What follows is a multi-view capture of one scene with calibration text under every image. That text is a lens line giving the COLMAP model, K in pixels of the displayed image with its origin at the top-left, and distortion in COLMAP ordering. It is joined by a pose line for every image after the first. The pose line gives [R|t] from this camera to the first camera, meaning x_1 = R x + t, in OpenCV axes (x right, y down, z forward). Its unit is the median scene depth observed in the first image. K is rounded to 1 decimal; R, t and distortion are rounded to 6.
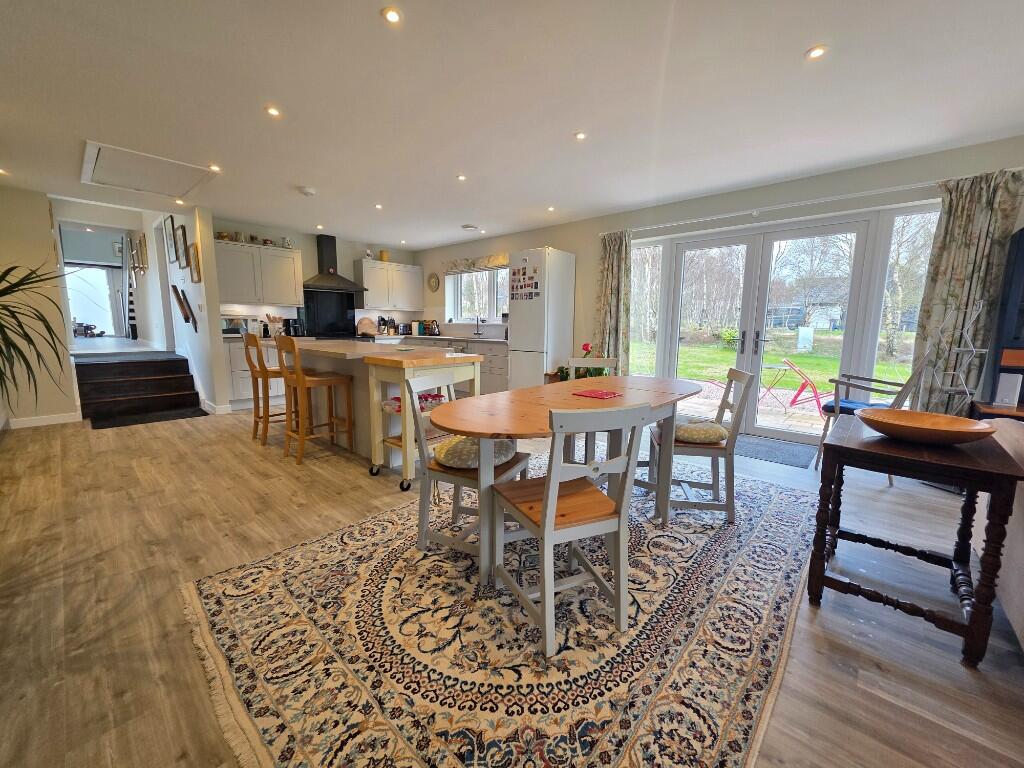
lens RADIAL K [[408.4, 0, 513.5], [0, 408.4, 383.1], [0, 0, 1]] dist [0.002149, -0.000350]
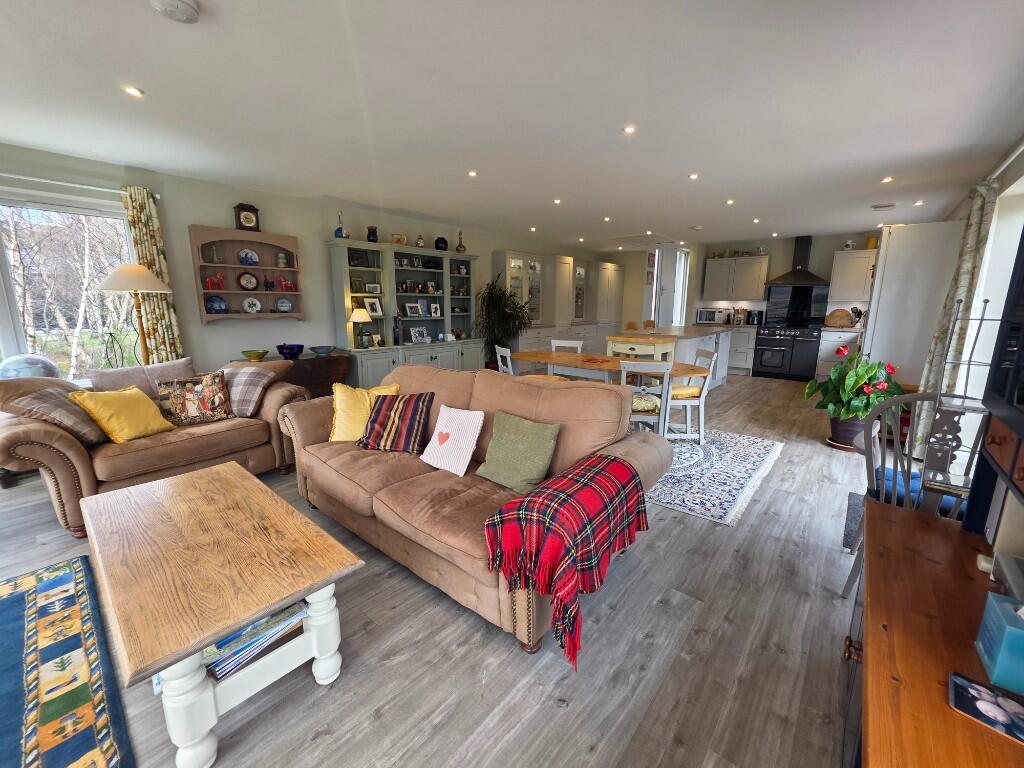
lens RADIAL K [[408.4, 0, 513.5], [0, 408.4, 383.1], [0, 0, 1]] dist [0.002149, -0.000350]
pose [[0.031862, 0.183091, -0.982580, 1.679950], [-0.146179, 0.973361, 0.176633, -0.119928], [0.988745, 0.138005, 0.057777, 0.486630]]
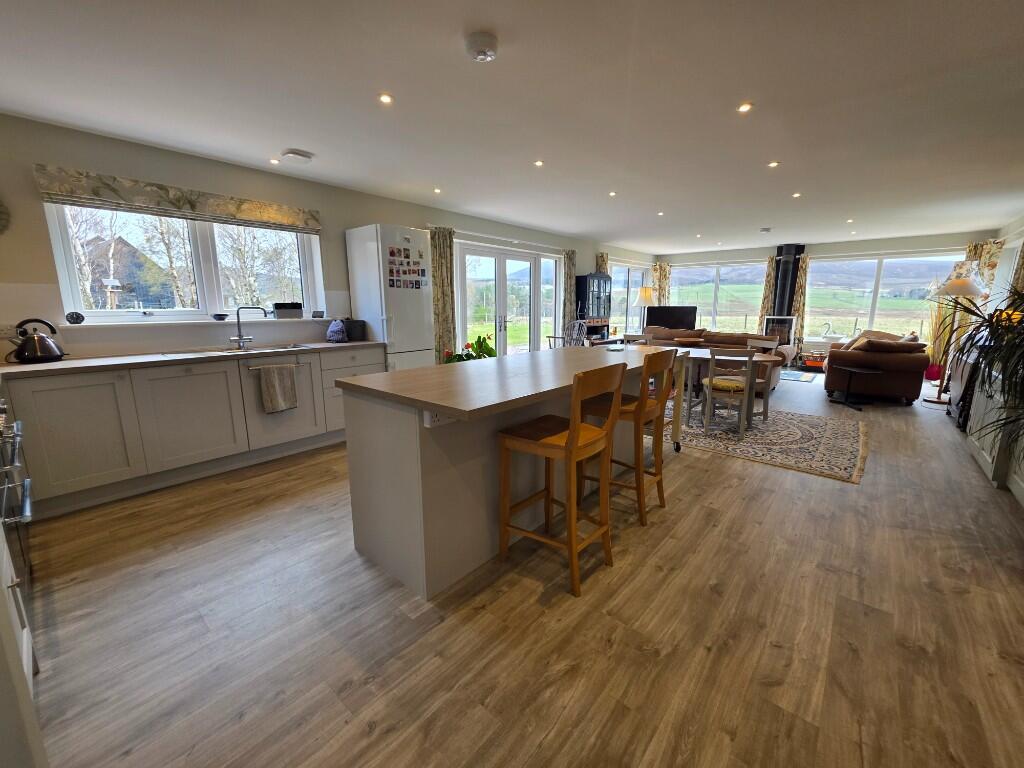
lens RADIAL K [[413.3, 0, 516.9], [0, 413.3, 380.5], [0, 0, 1]] dist [0.001132, 0.000584]
pose [[-0.033486, -0.193197, 0.980588, -1.600080], [0.143293, 0.970074, 0.196019, -0.304154], [-0.989114, 0.147075, -0.004801, 1.587067]]
